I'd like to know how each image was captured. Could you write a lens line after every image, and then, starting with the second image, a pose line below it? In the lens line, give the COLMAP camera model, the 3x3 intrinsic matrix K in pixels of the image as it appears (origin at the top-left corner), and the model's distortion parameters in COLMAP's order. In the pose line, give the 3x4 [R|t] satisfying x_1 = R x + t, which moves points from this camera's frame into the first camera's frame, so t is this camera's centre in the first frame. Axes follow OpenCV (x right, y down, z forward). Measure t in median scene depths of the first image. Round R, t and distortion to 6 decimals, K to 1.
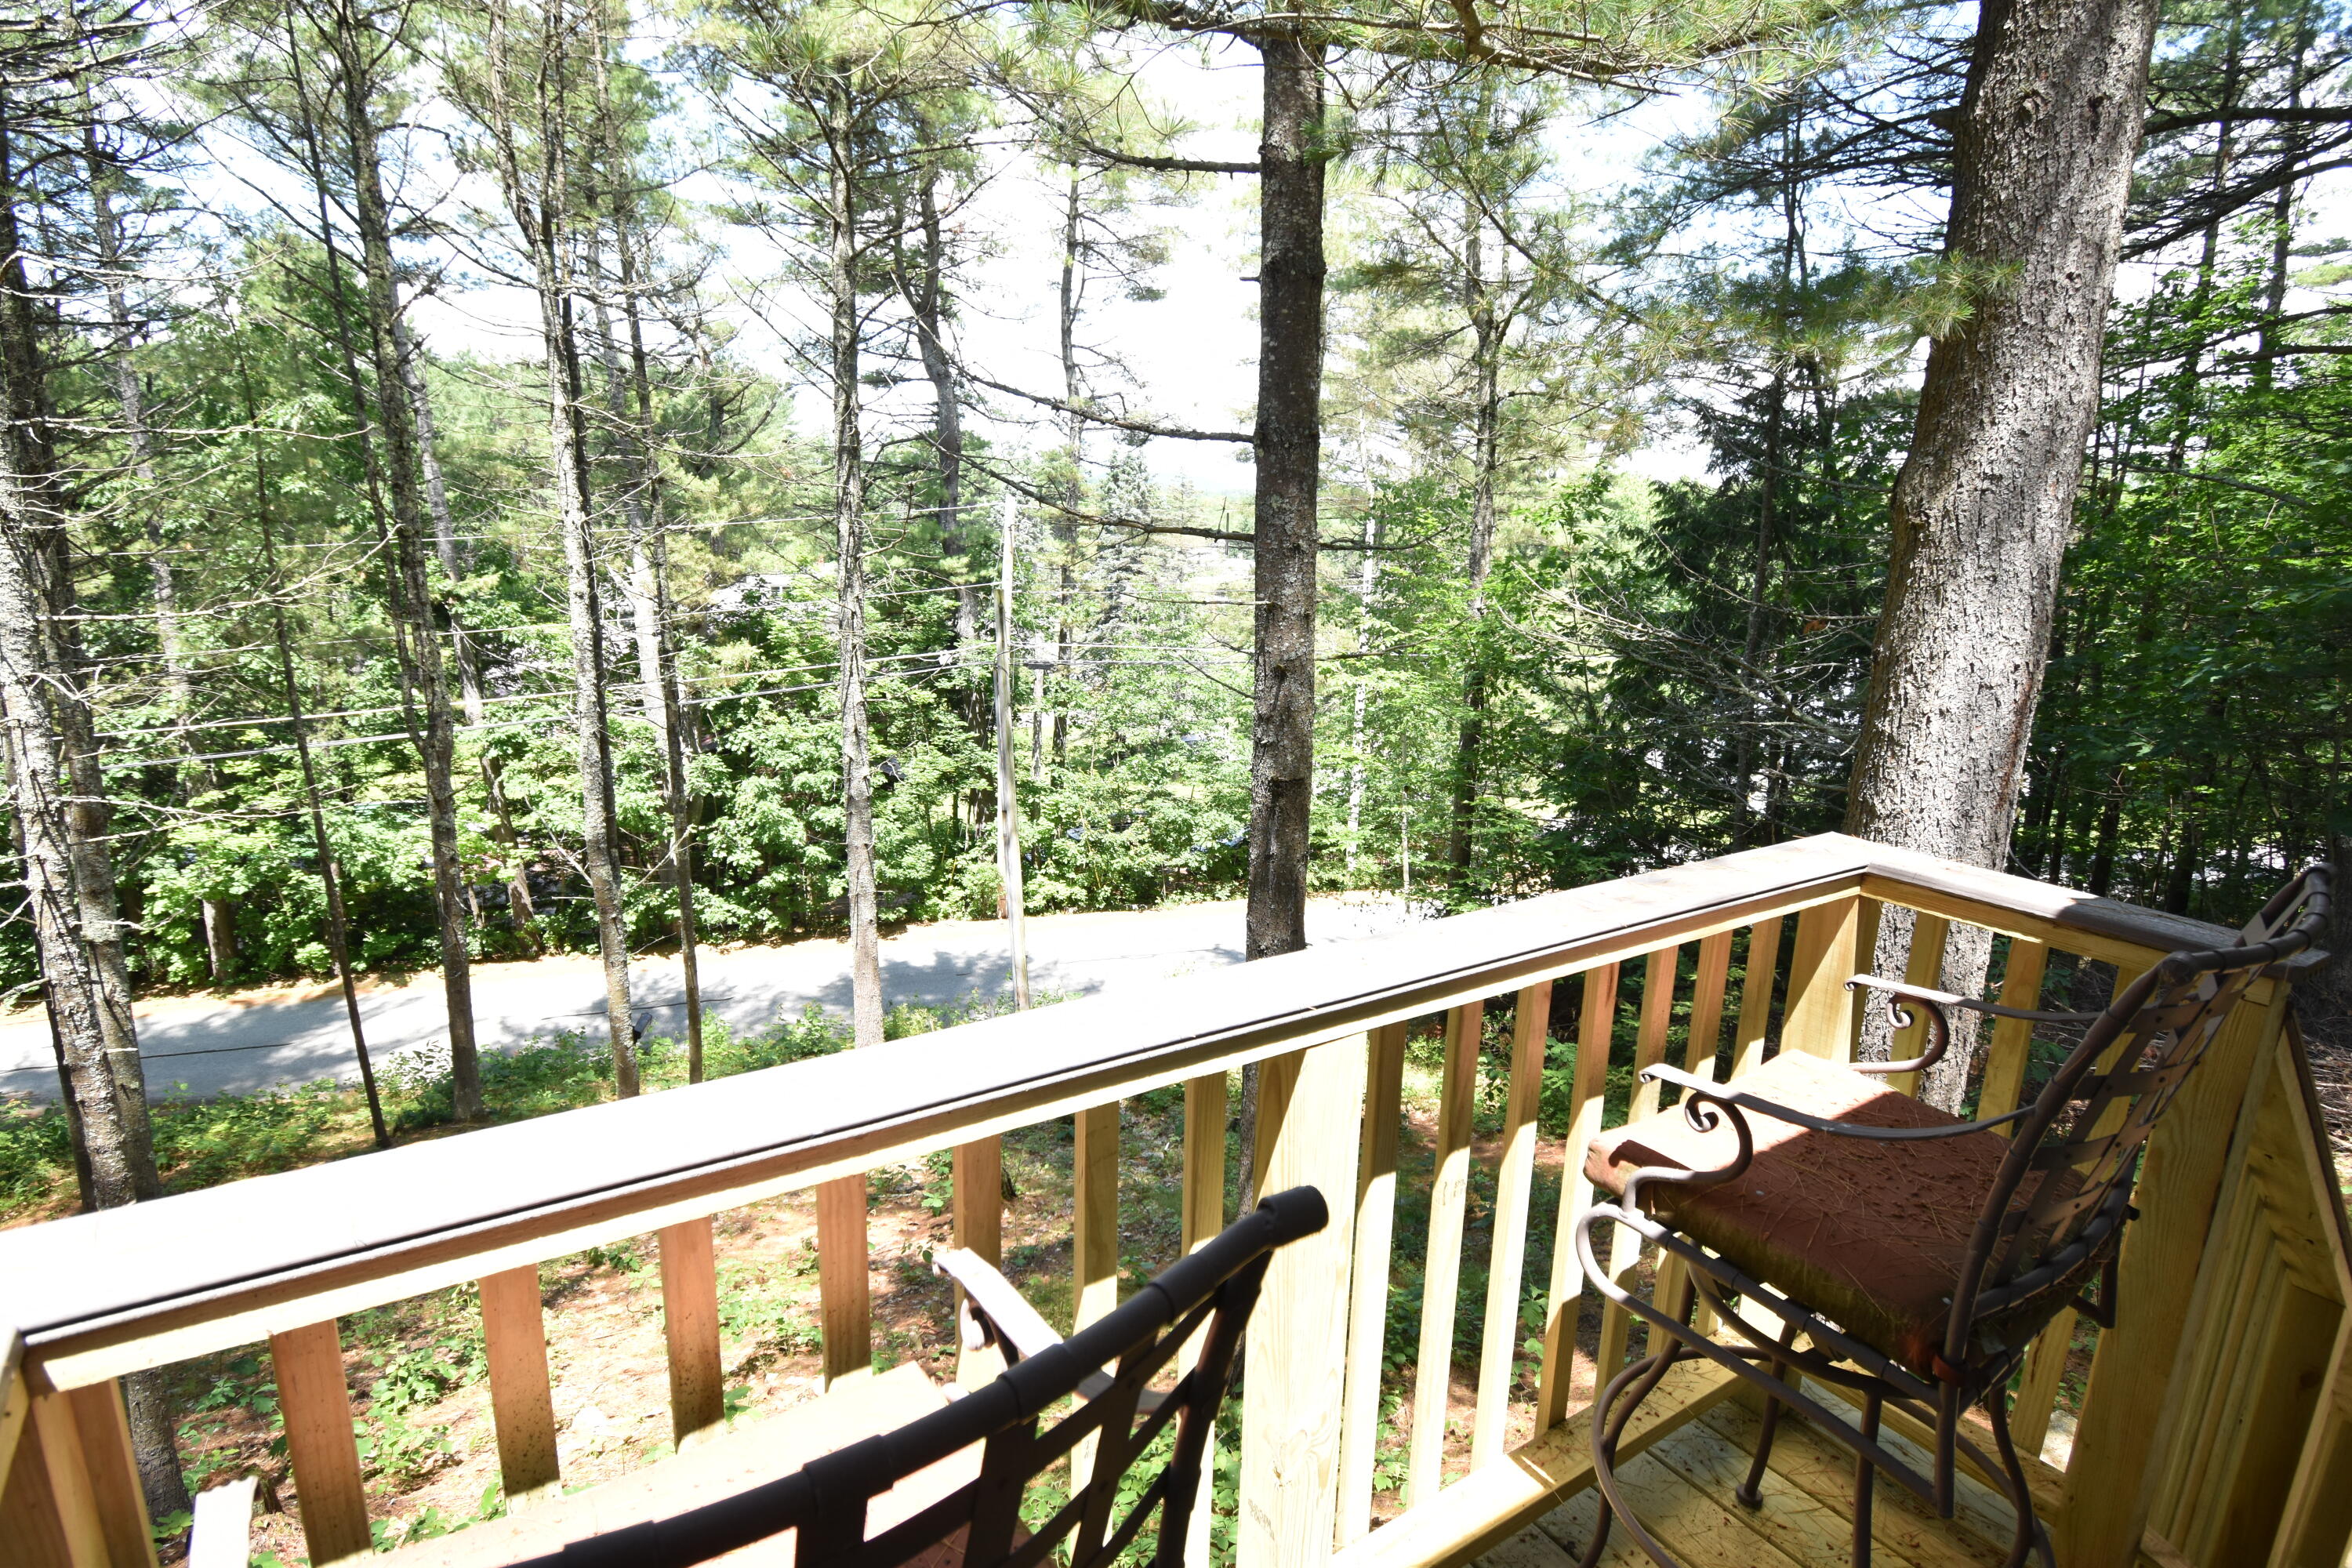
lens RADIAL K [[1242.9, 0, 1176.0], [0, 1242.9, 784.0], [0, 0, 1]] dist [0.028643, -0.033860]
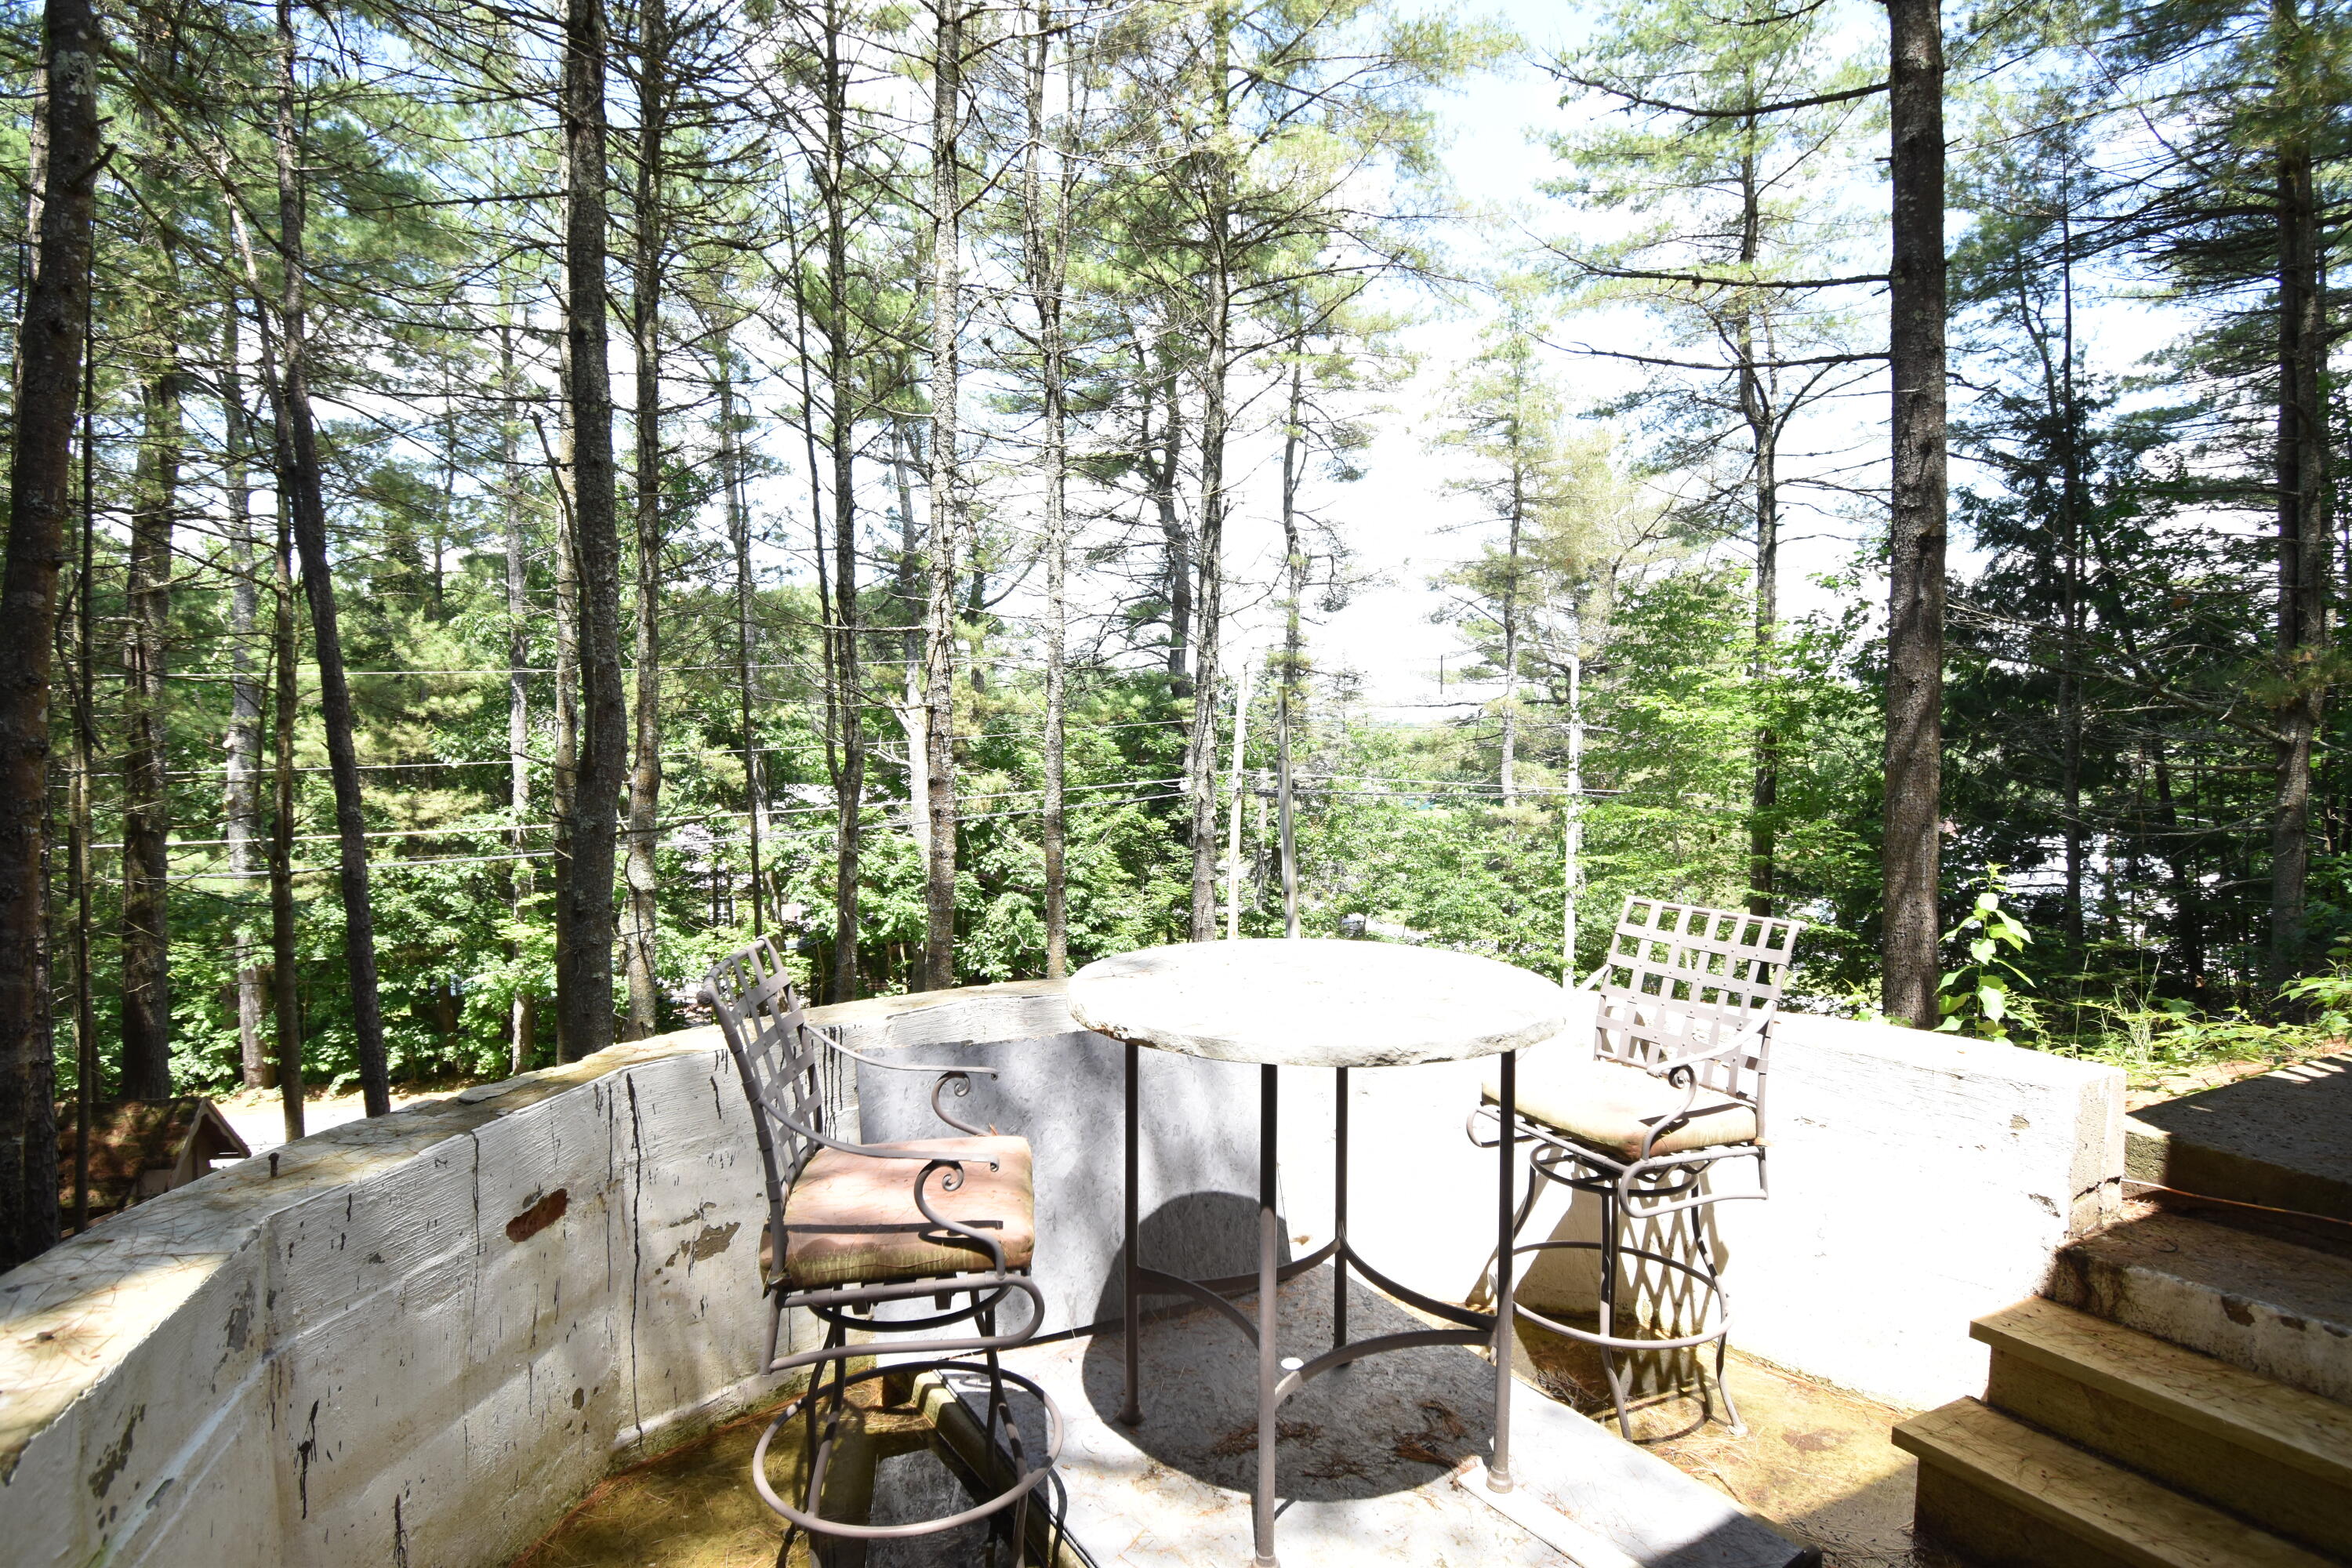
lens RADIAL K [[1242.9, 0, 1176.0], [0, 1242.9, 784.0], [0, 0, 1]] dist [0.028643, -0.033860]
pose [[0.997166, -0.006961, -0.074912, -0.116125], [-0.006935, 0.982965, -0.183663, 0.096318], [0.074914, 0.183662, 0.980131, -0.044117]]
